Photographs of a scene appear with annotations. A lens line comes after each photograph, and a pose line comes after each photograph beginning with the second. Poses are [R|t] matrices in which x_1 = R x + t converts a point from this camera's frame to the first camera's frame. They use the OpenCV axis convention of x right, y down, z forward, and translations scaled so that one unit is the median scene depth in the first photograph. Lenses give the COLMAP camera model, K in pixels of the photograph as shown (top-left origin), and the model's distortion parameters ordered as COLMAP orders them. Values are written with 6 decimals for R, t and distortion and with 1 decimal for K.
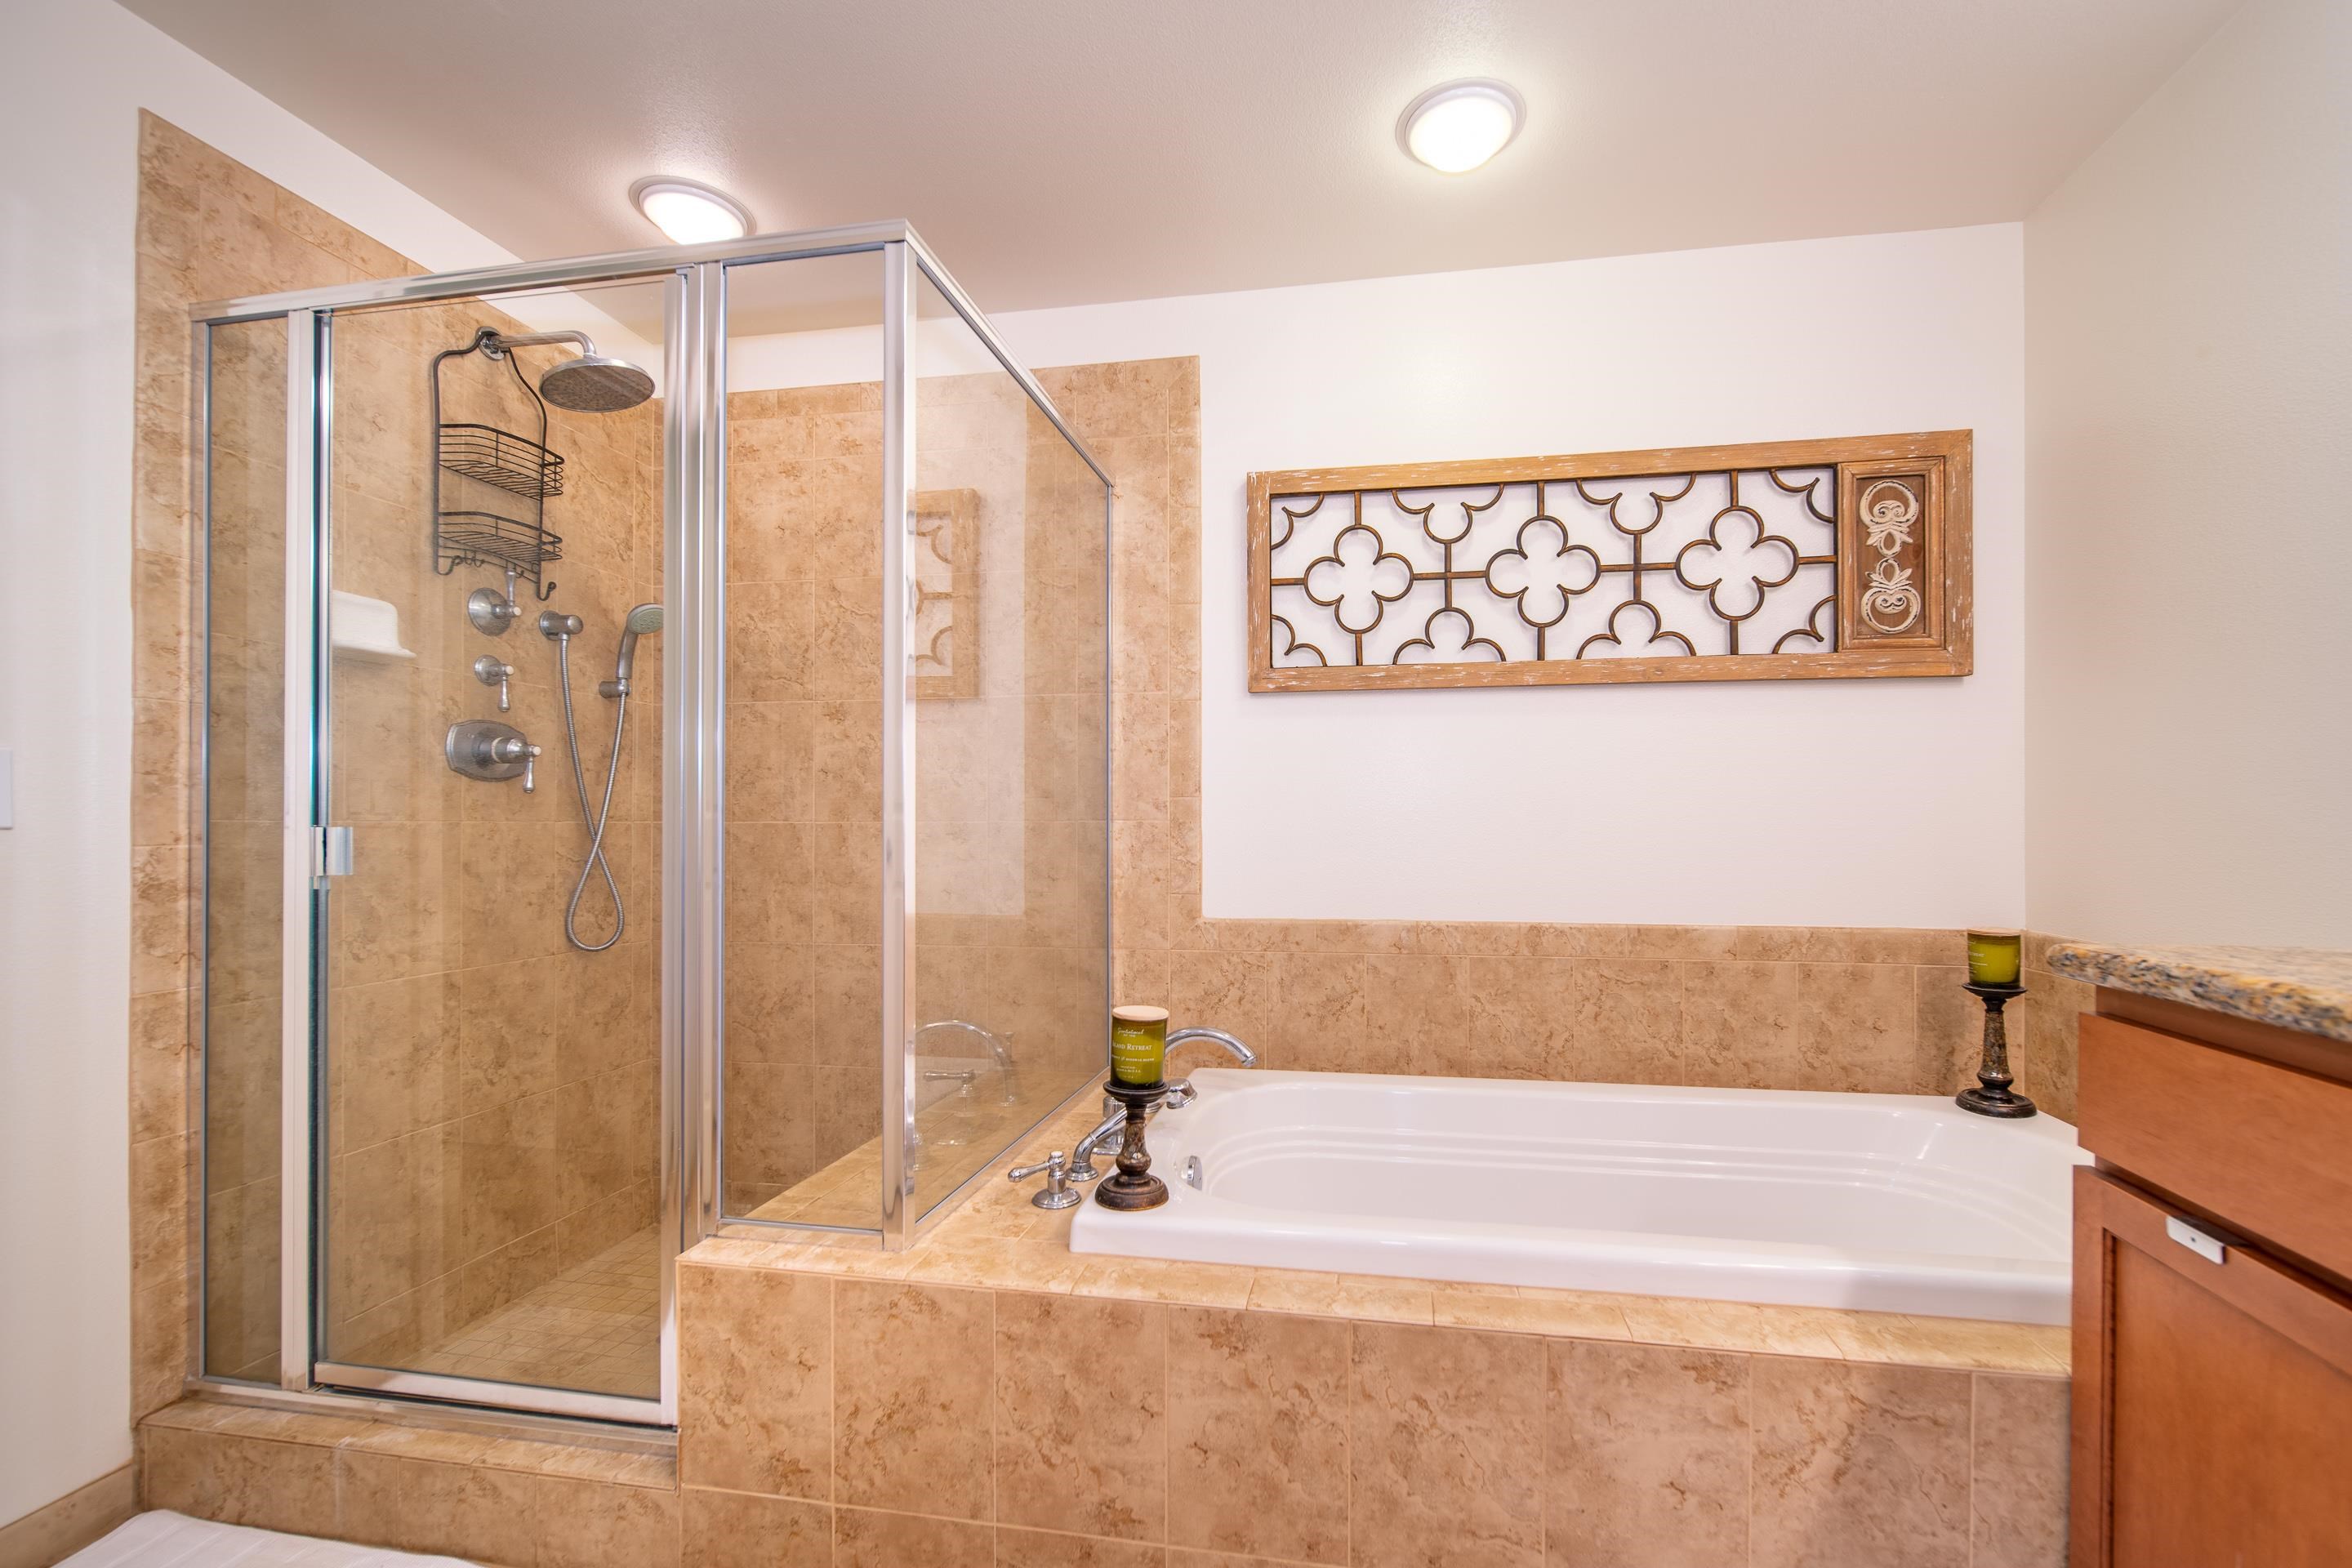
lens RADIAL K [[974.7, 0, 1225.6], [0, 974.7, 816.8], [0, 0, 1]] dist [-0.001021, 0.000173]
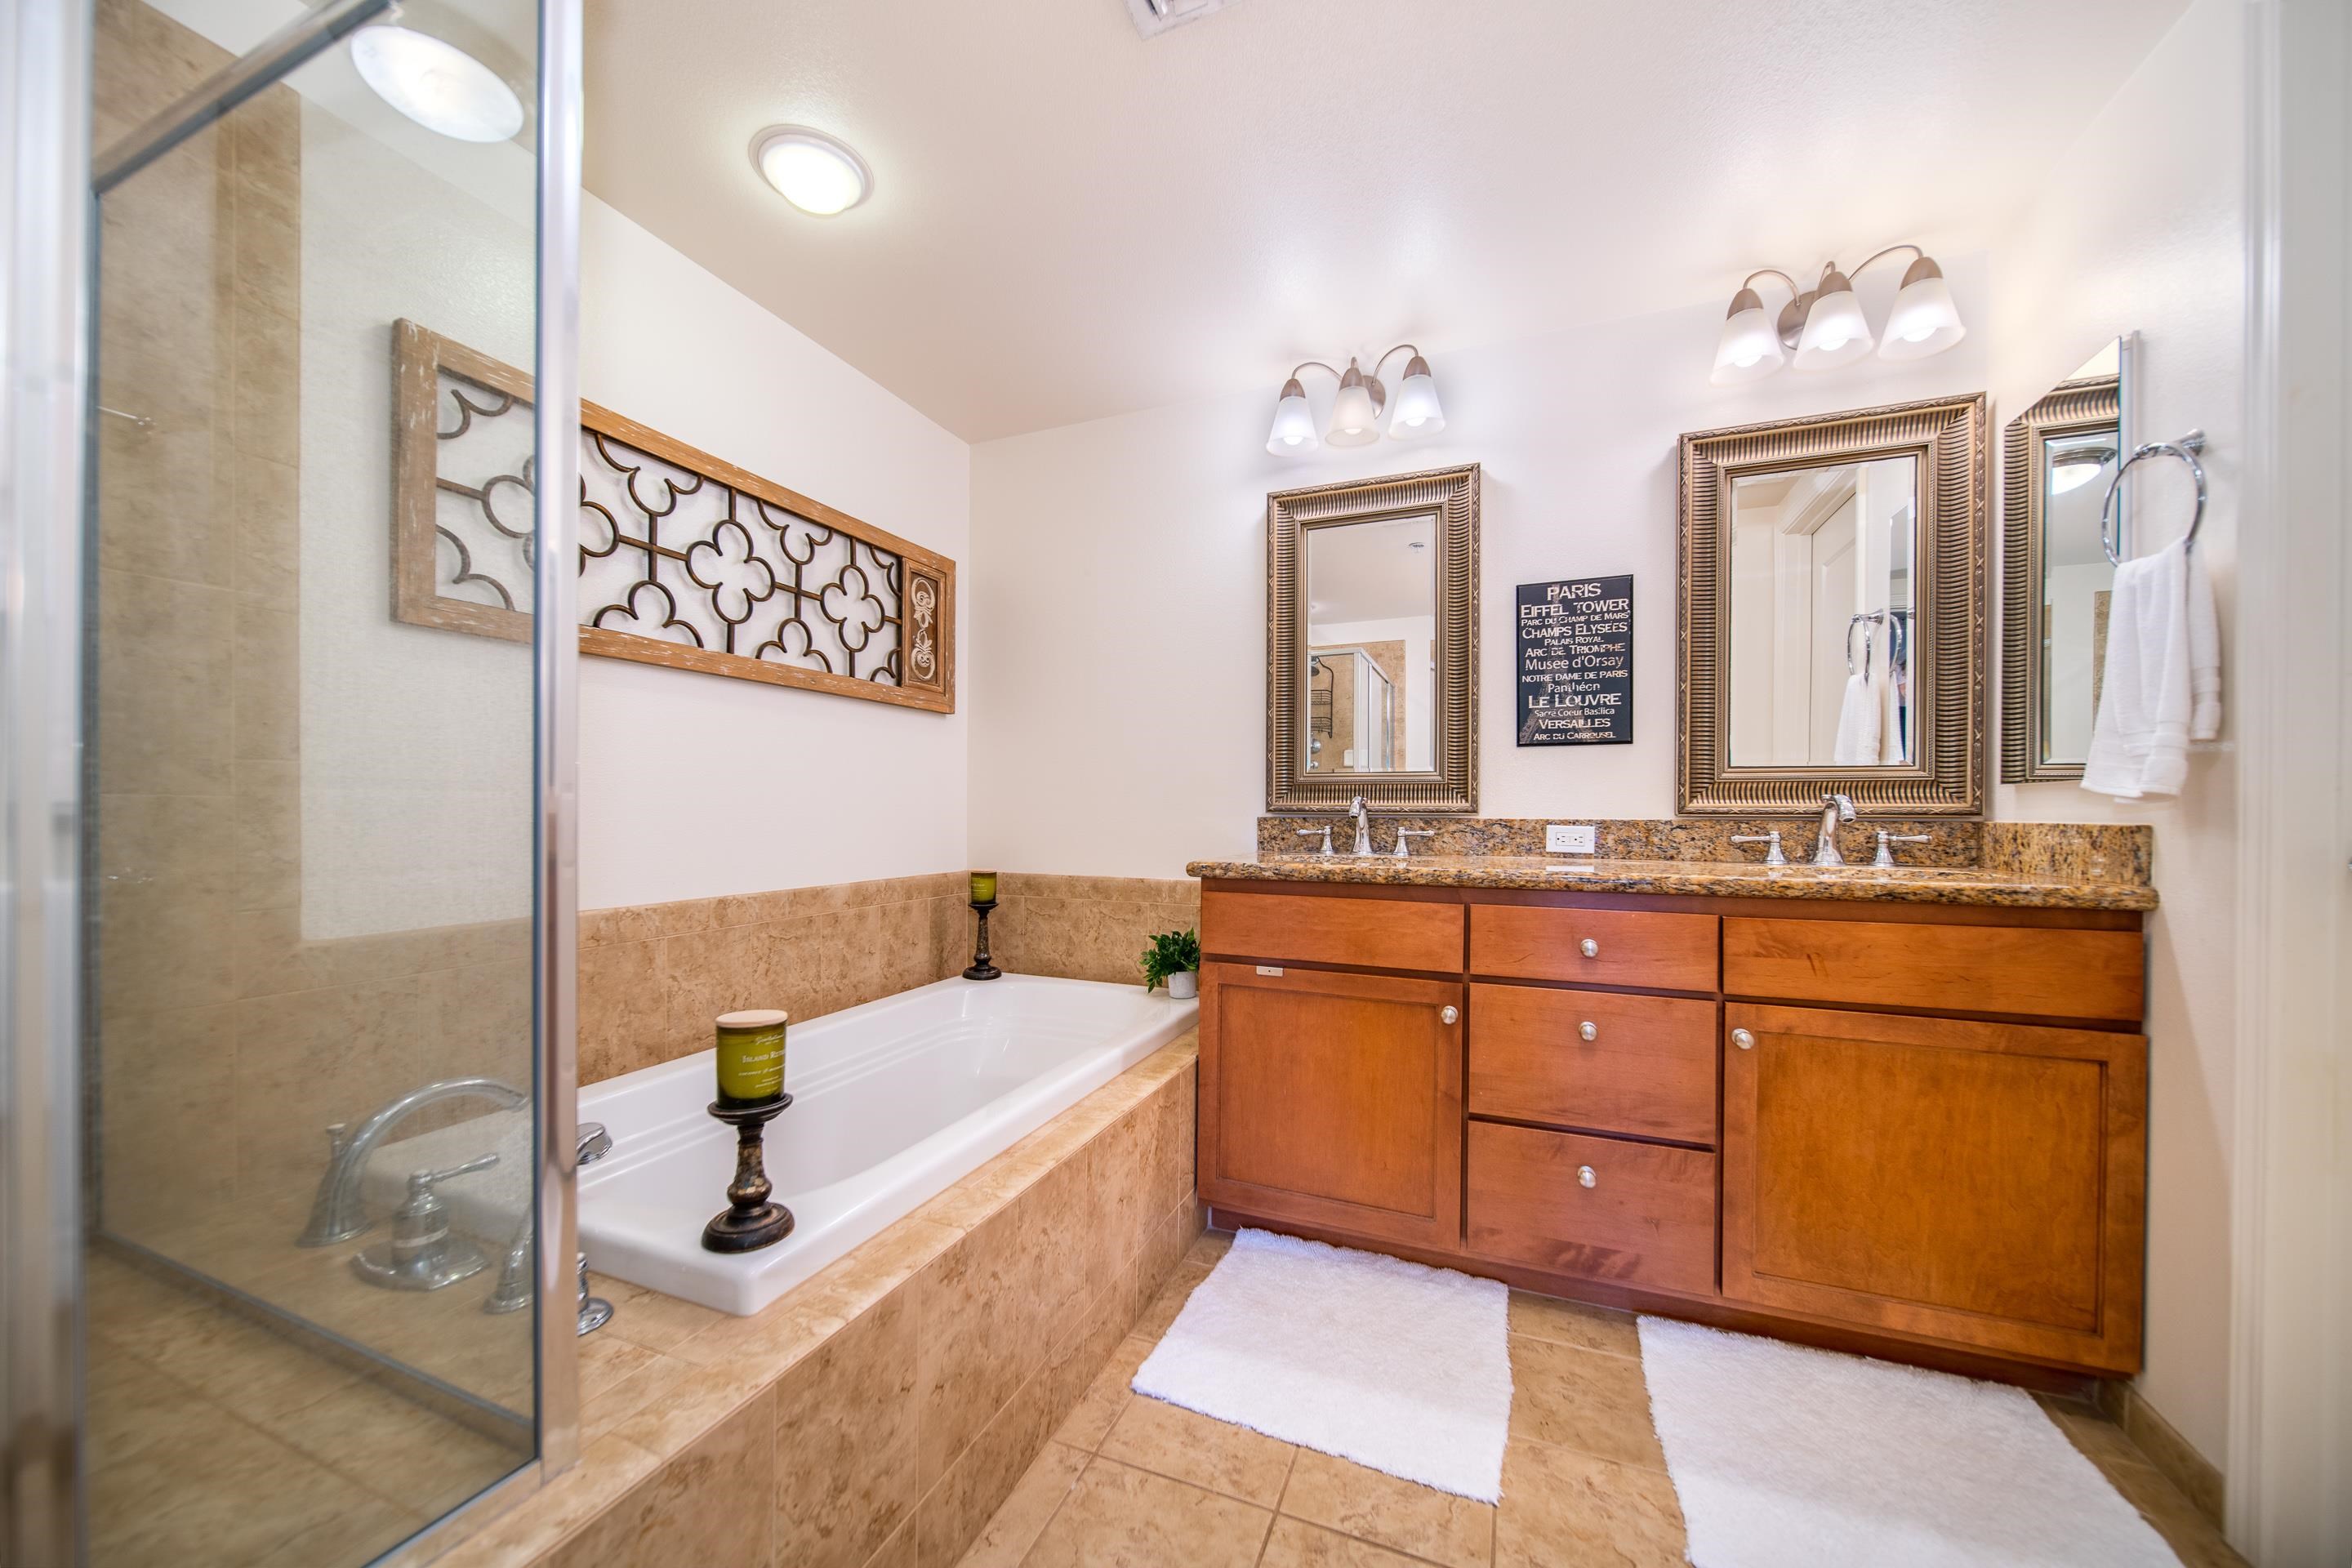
lens RADIAL K [[854.6, 0, 1177.8], [0, 854.6, 808.3], [0, 0, 1]] dist [-0.000597, -0.000377]
pose [[0.215338, 0.002423, 0.976537, -0.512793], [-0.010089, 0.999949, -0.000257, 0.006682], [-0.976487, -0.009797, 0.215352, 0.318503]]
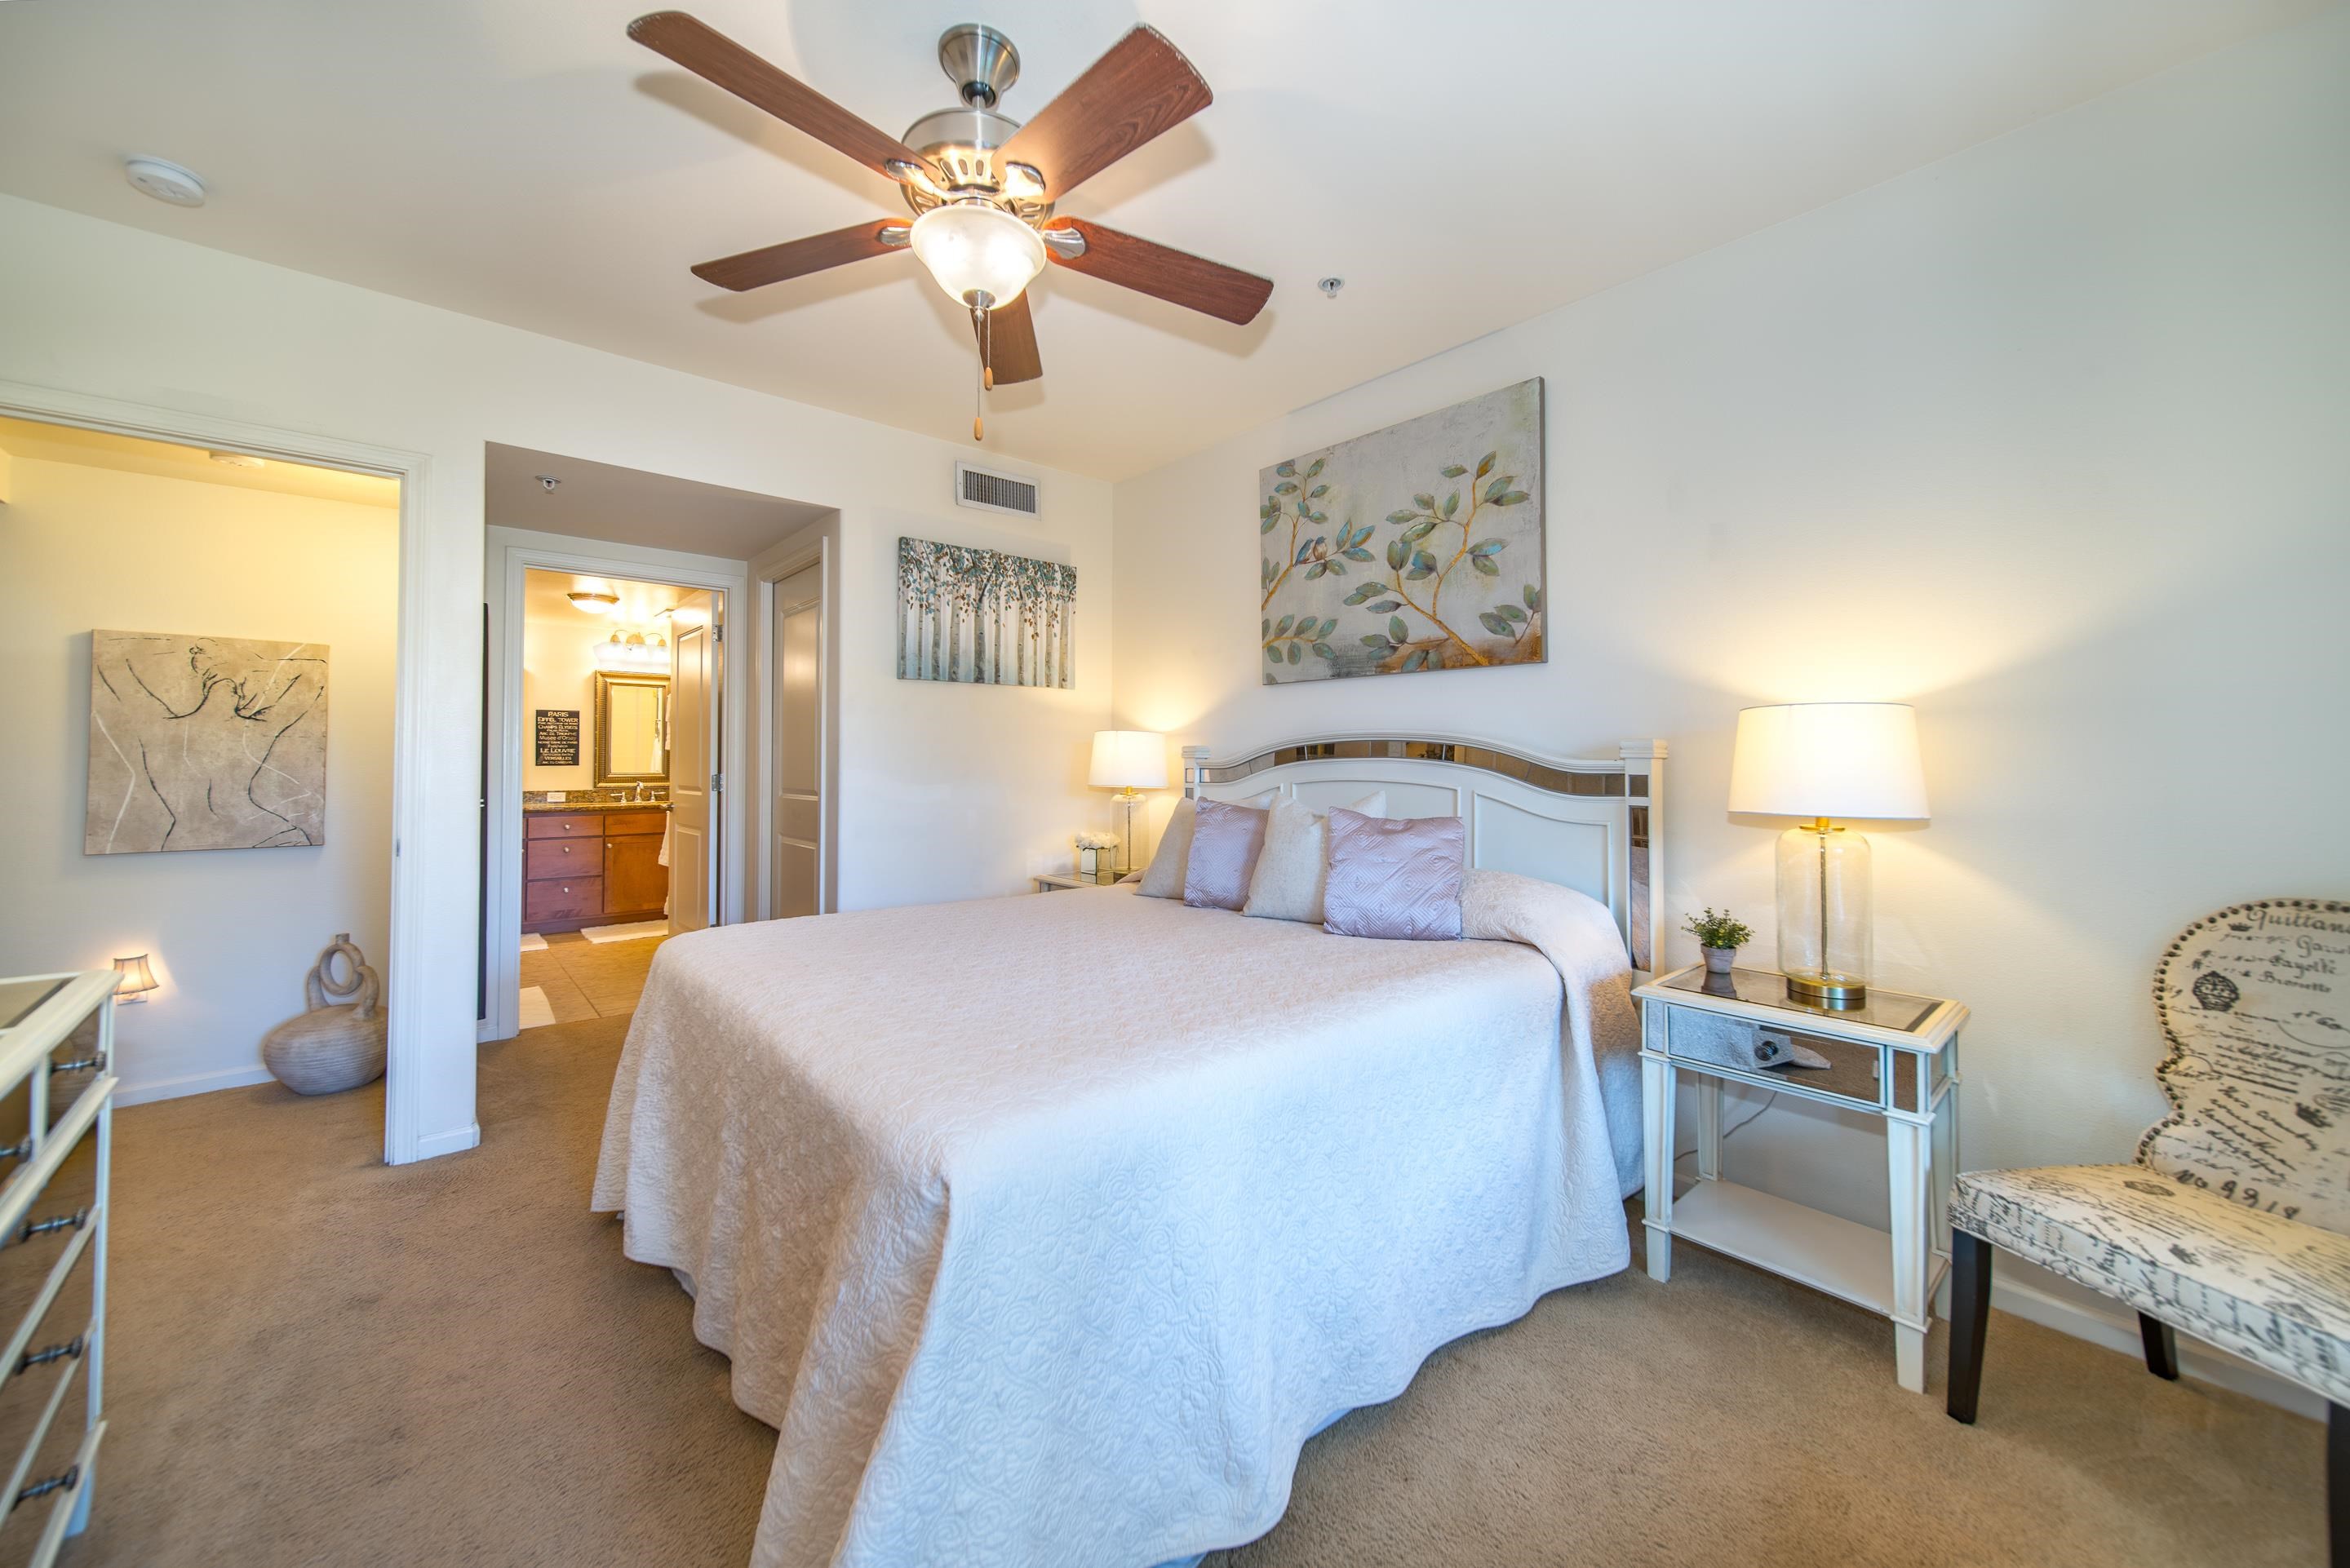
lens RADIAL K [[872.7, 0, 1191.6], [0, 872.7, 748.5], [0, 0, 1]] dist [-0.000043, 0.000112]
pose [[-0.784171, 0.005604, 0.620520, -3.219120], [-0.006599, 0.999827, -0.017368, -0.098700], [-0.620510, -0.017714, -0.783998, 1.145884]]
